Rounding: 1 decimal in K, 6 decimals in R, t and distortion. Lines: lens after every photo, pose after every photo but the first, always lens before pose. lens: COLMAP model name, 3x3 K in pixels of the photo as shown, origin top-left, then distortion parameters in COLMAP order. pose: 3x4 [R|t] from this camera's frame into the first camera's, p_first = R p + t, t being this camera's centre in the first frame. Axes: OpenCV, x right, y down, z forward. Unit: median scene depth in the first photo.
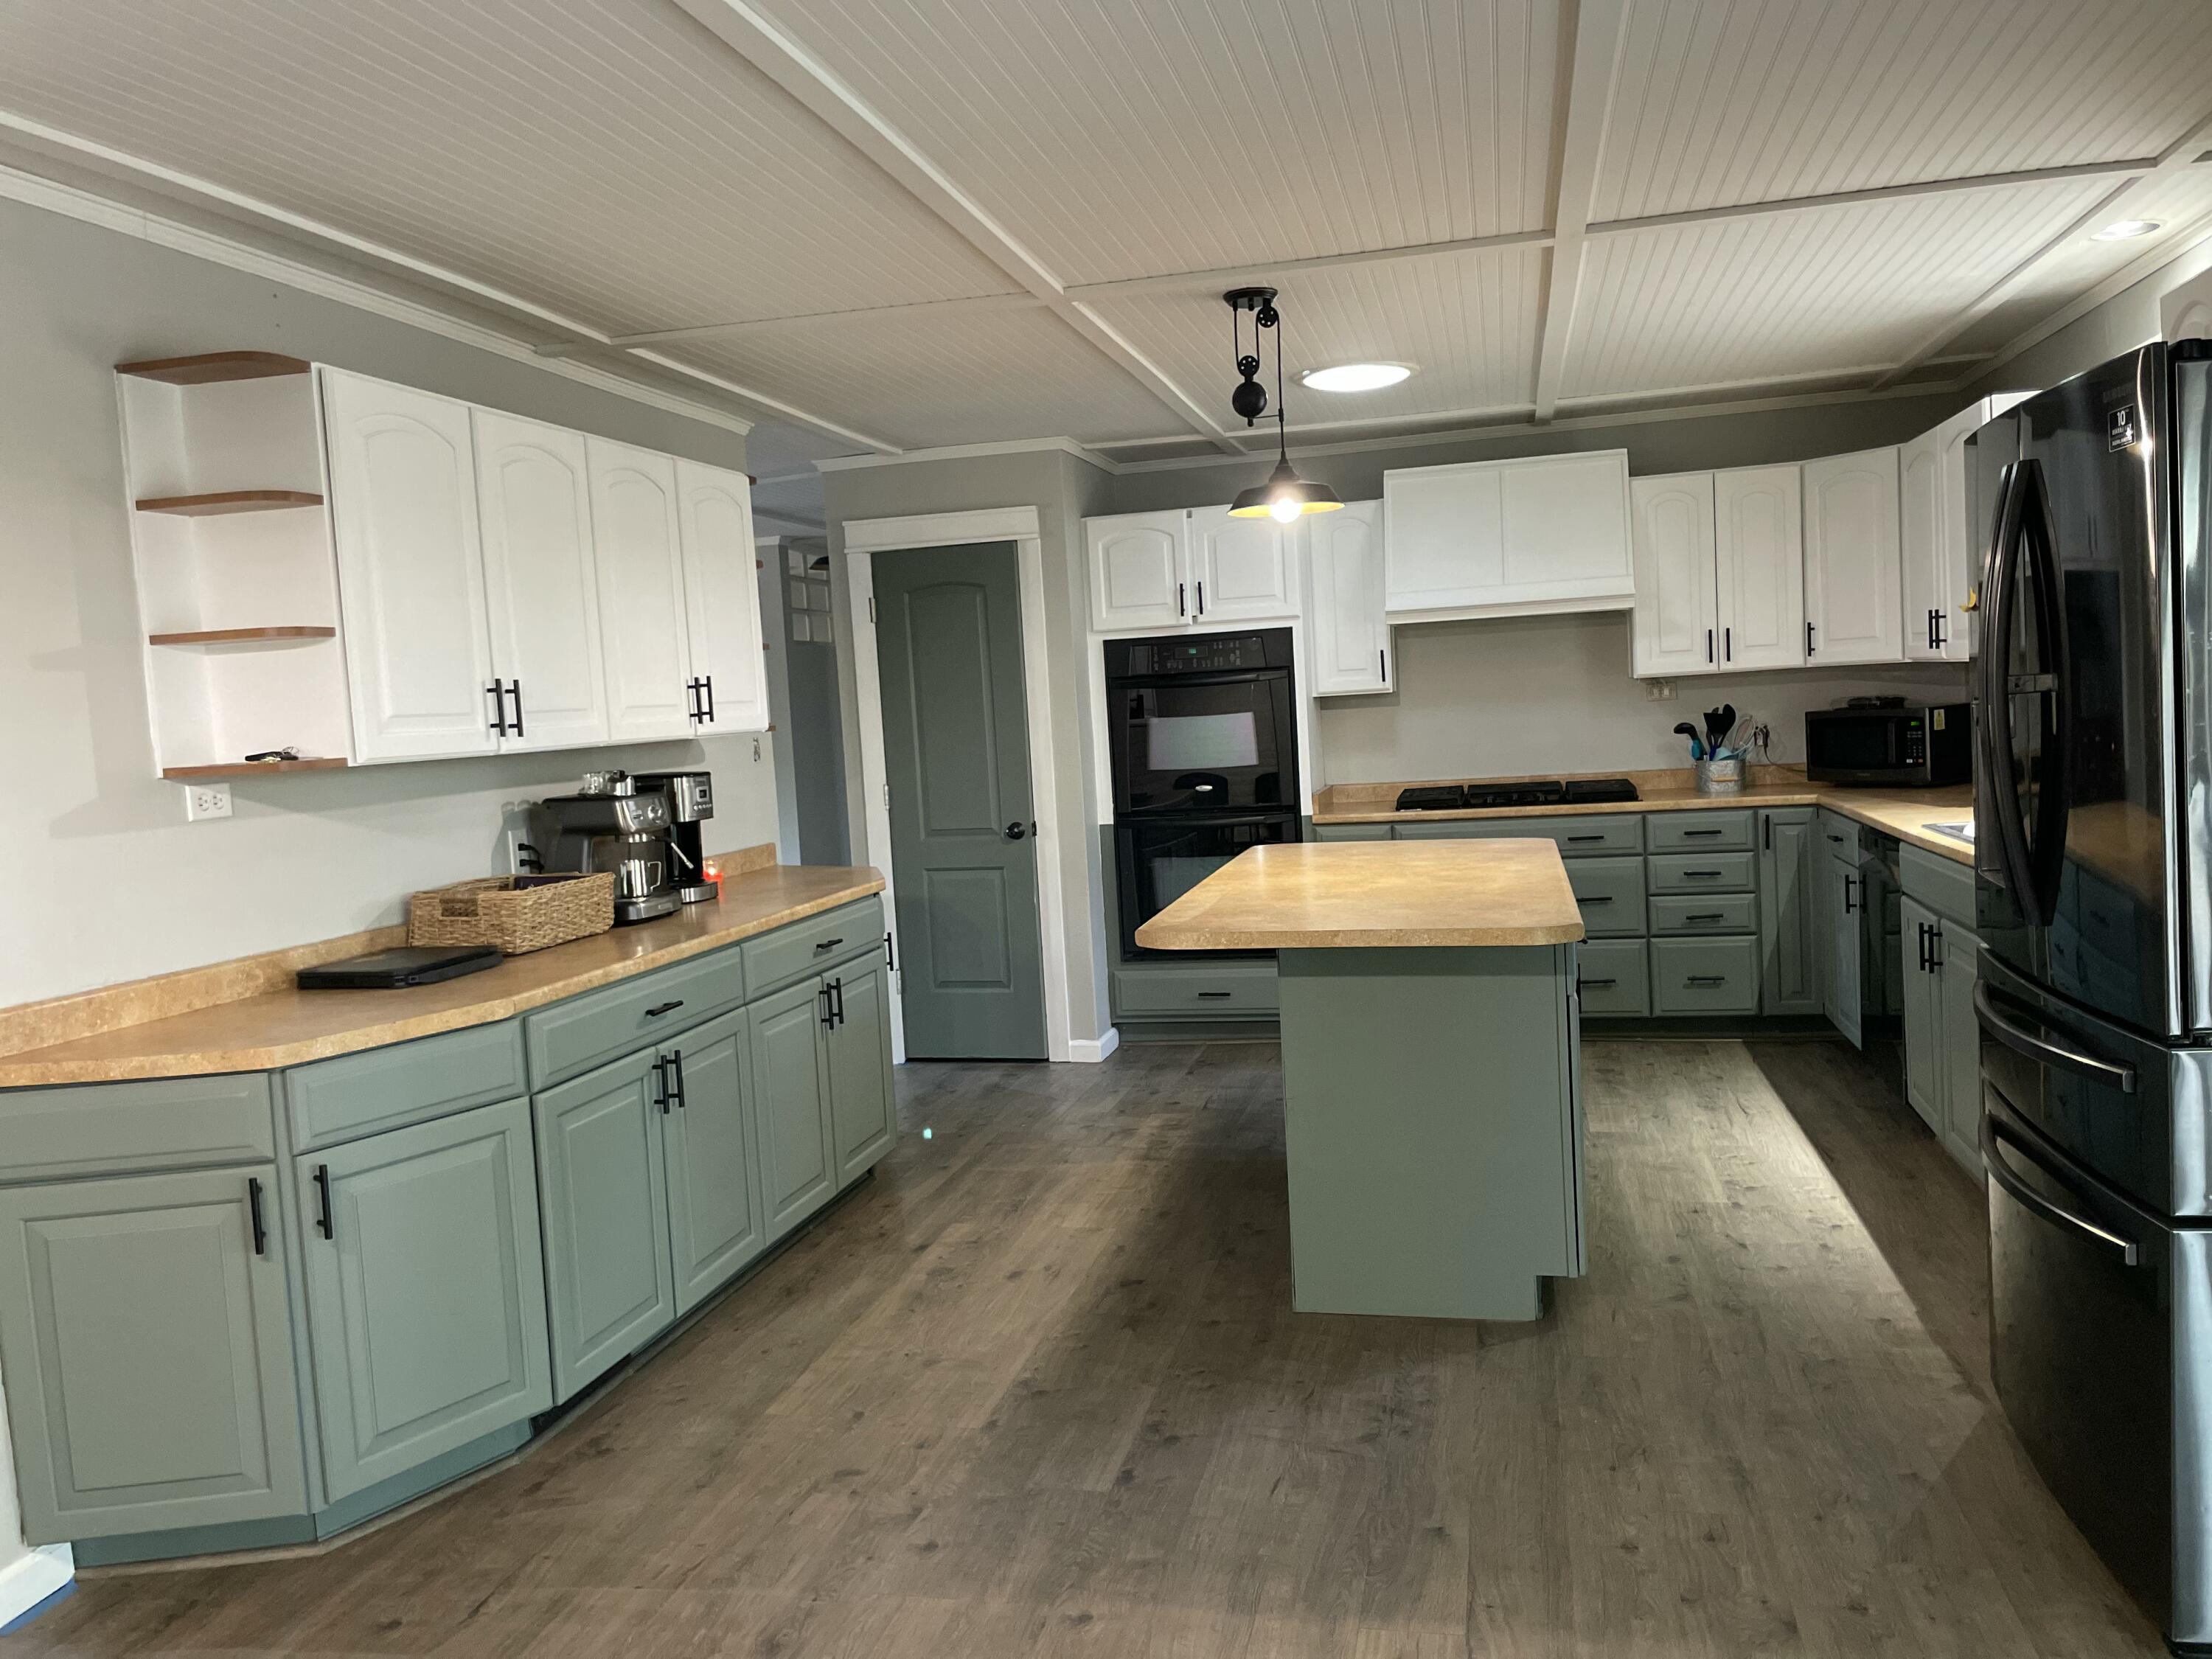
lens RADIAL K [[1658.1, 0, 1097.6], [0, 1658.1, 822.1], [0, 0, 1]] dist [0.108836, -0.162193]
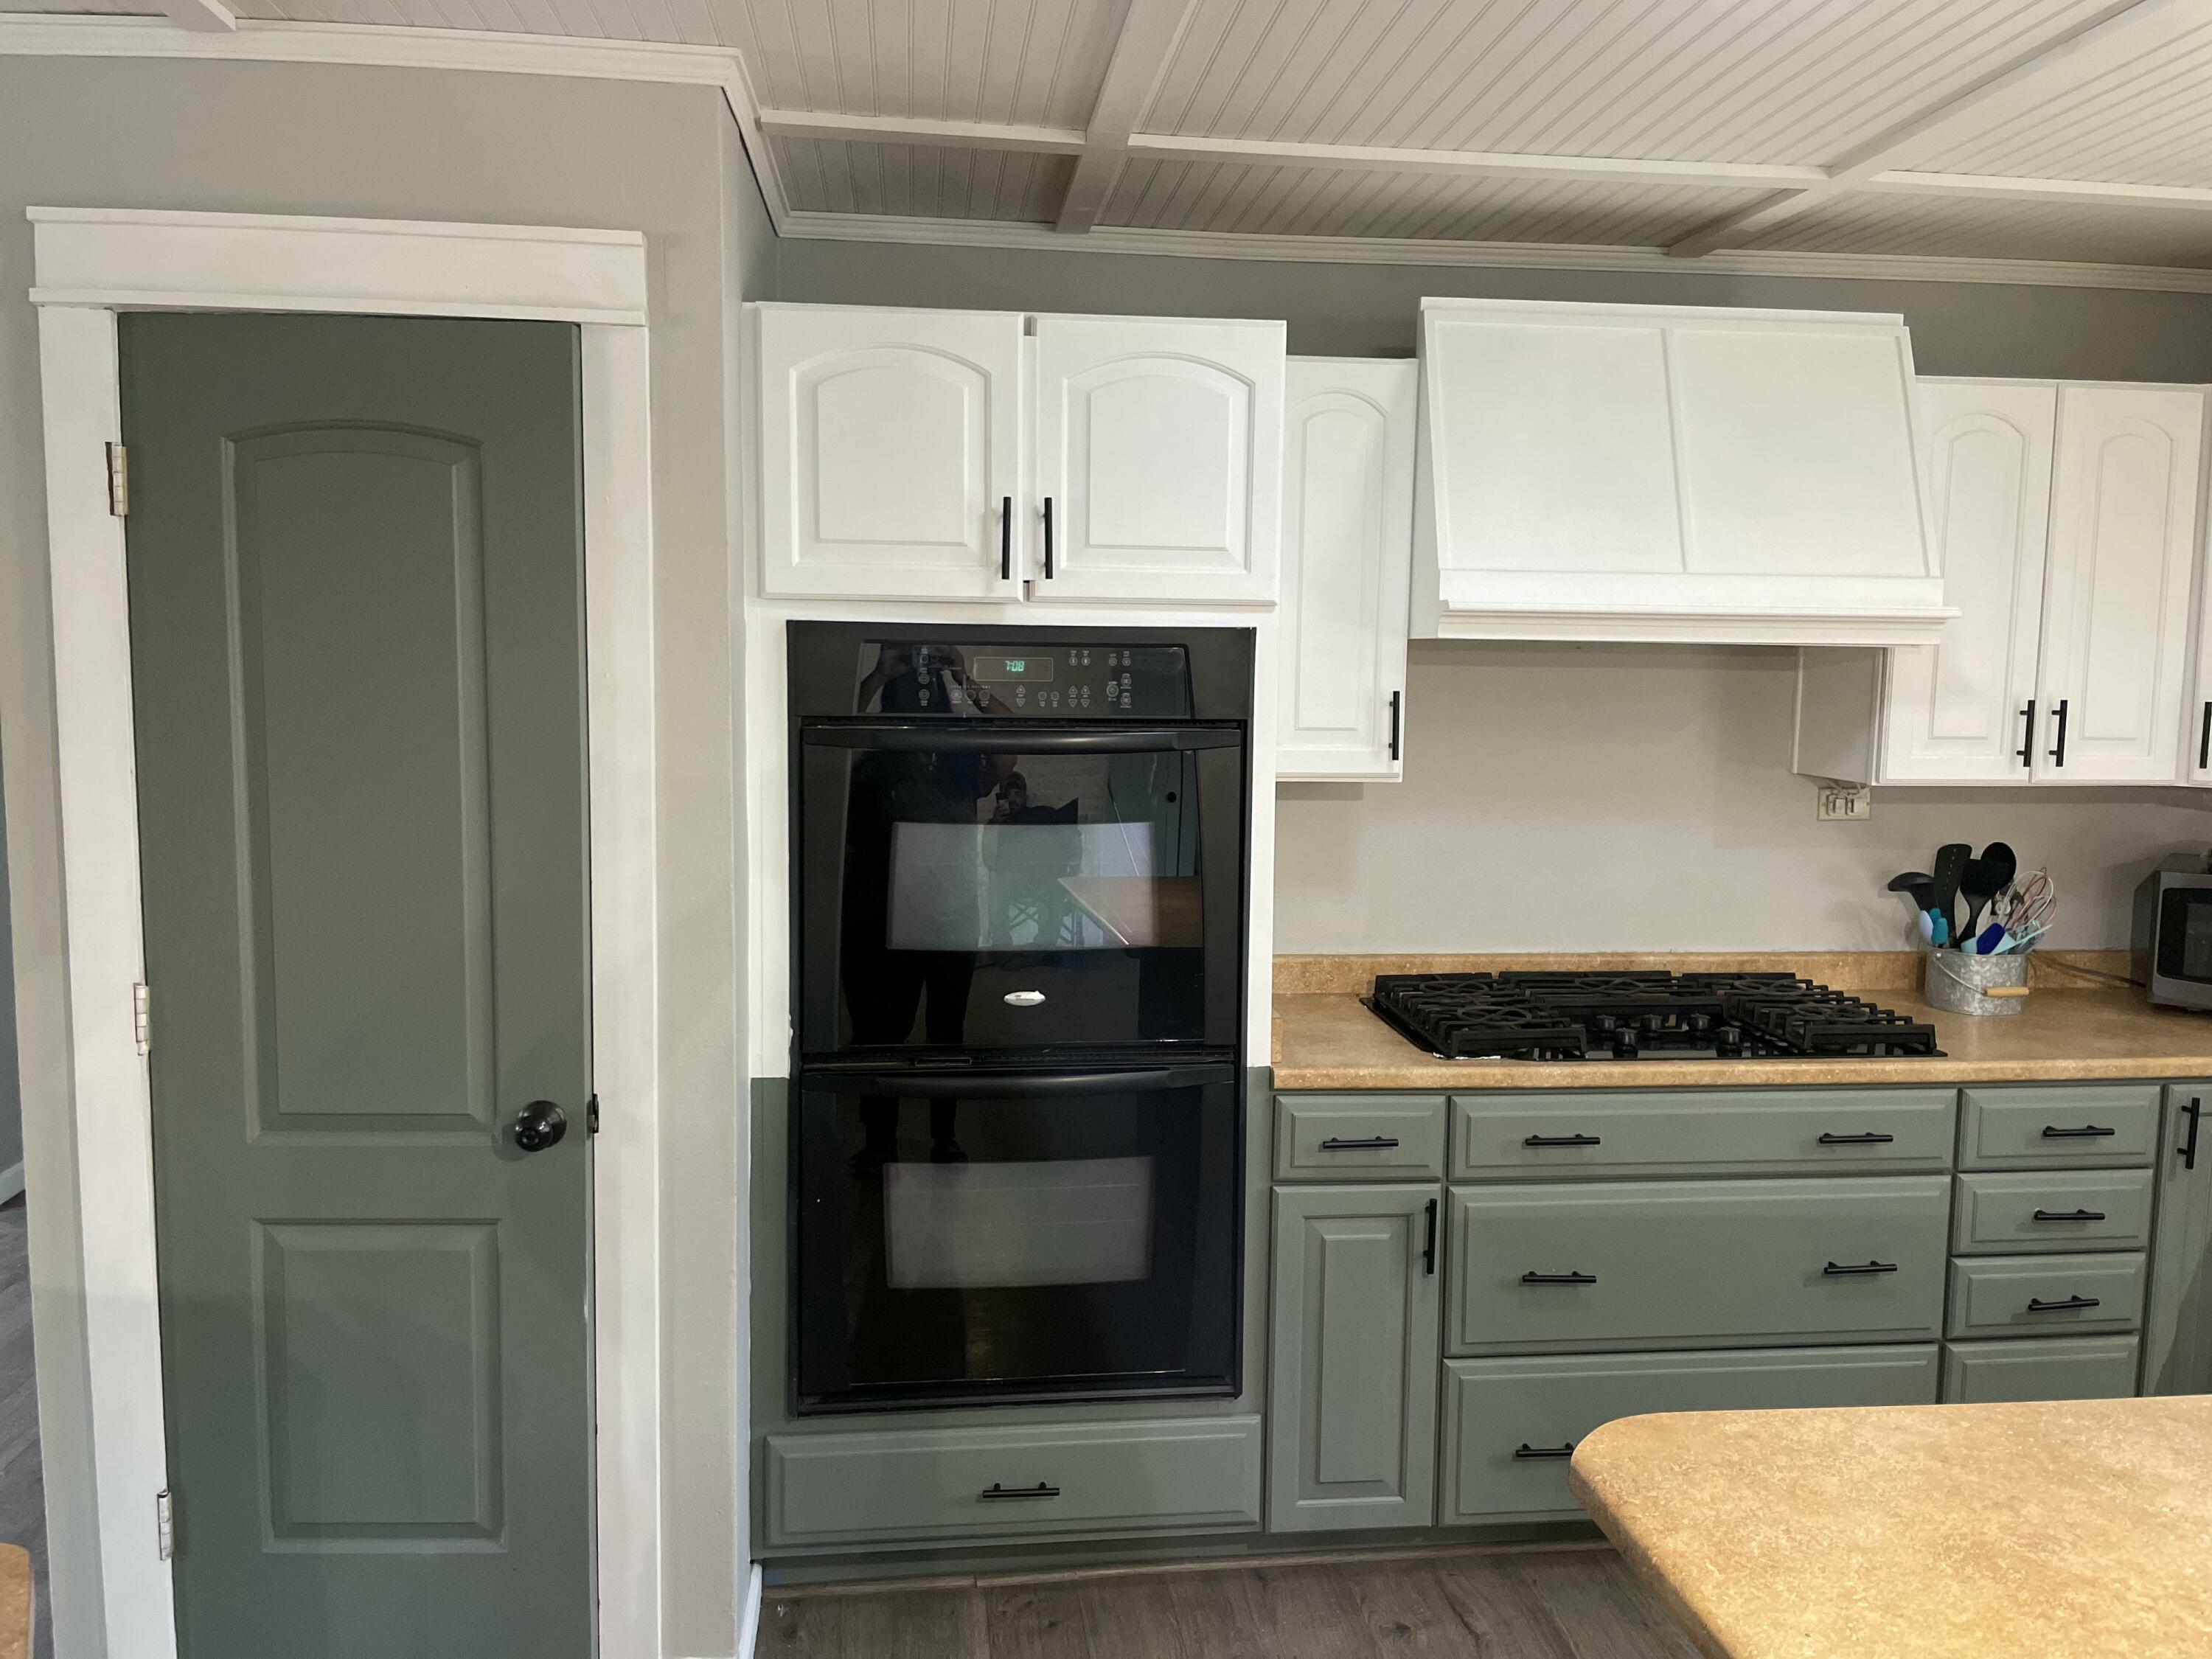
lens RADIAL K [[1658.1, 0, 1097.6], [0, 1658.1, 822.1], [0, 0, 1]] dist [0.108836, -0.162193]
pose [[0.934611, 0.035835, 0.353861, -0.089217], [-0.043610, 0.998950, 0.014020, -0.094059], [-0.352987, -0.028535, 0.935193, 0.803079]]
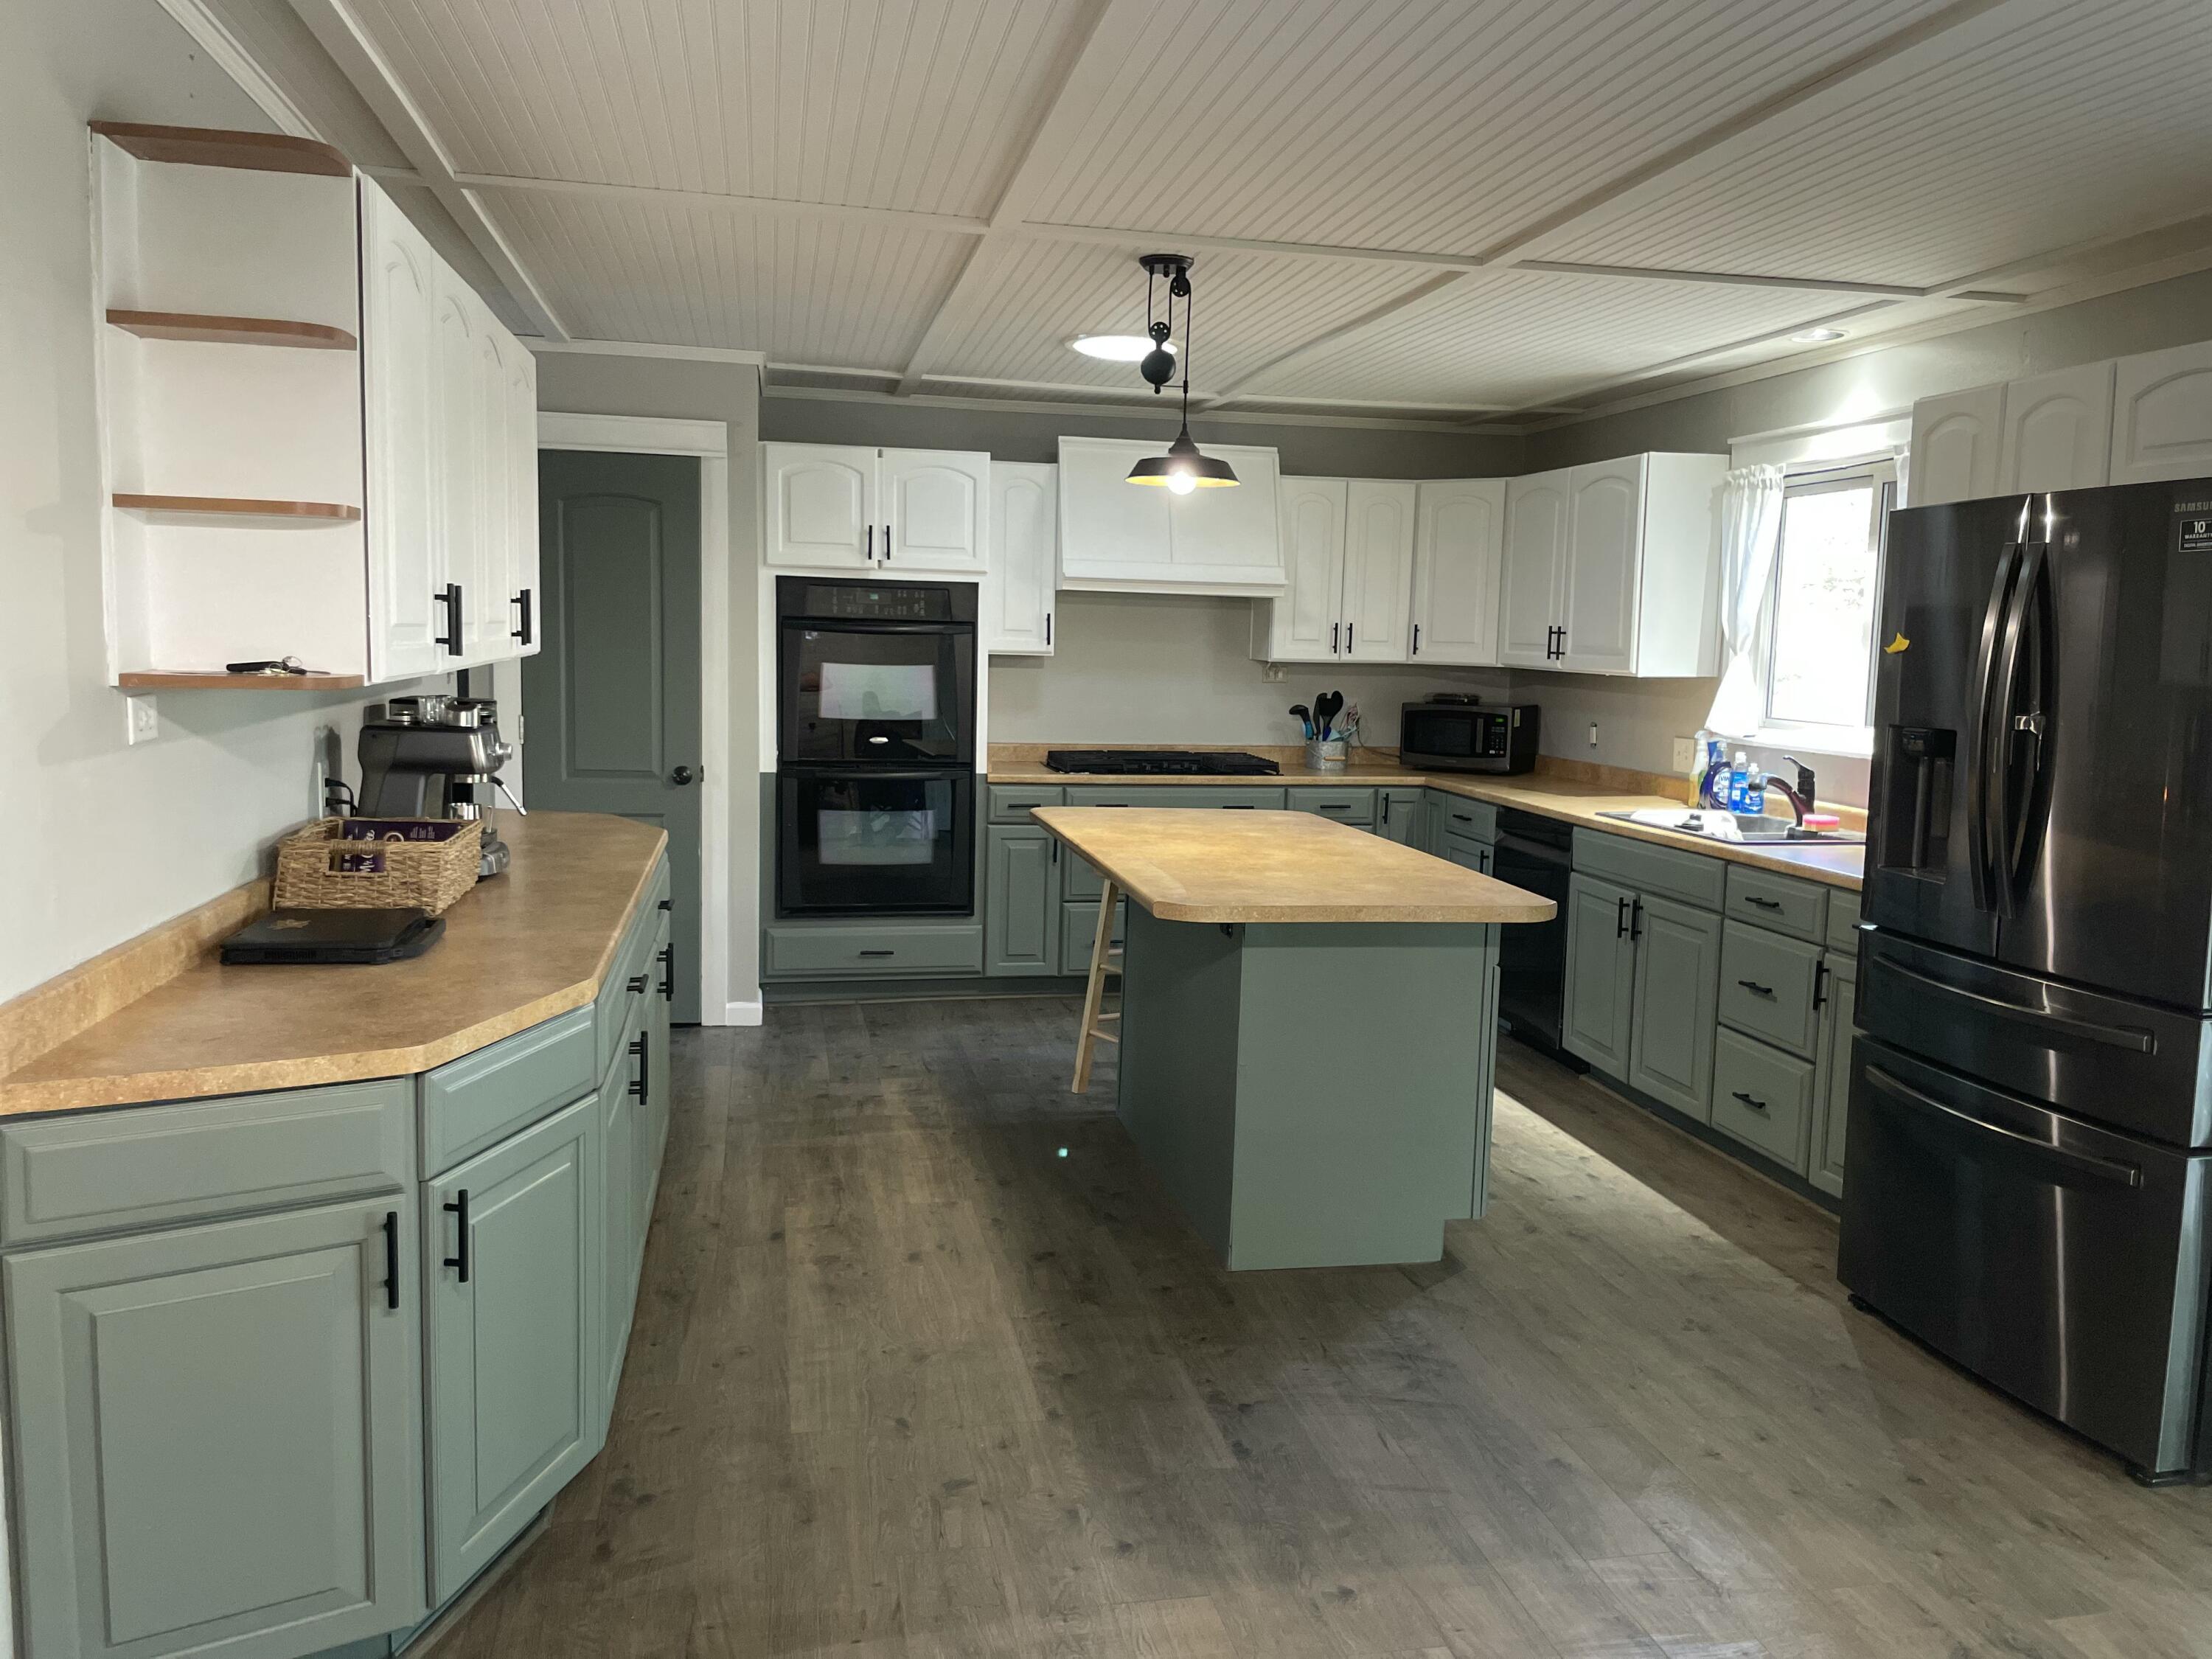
lens RADIAL K [[1663.9, 0, 1109.0], [0, 1663.9, 816.4], [0, 0, 1]] dist [0.113107, -0.172029]
pose [[0.901230, 0.034993, 0.431925, -0.308451], [-0.048696, 0.998599, 0.020703, -0.003557], [-0.430595, -0.039691, 0.901672, 0.085363]]
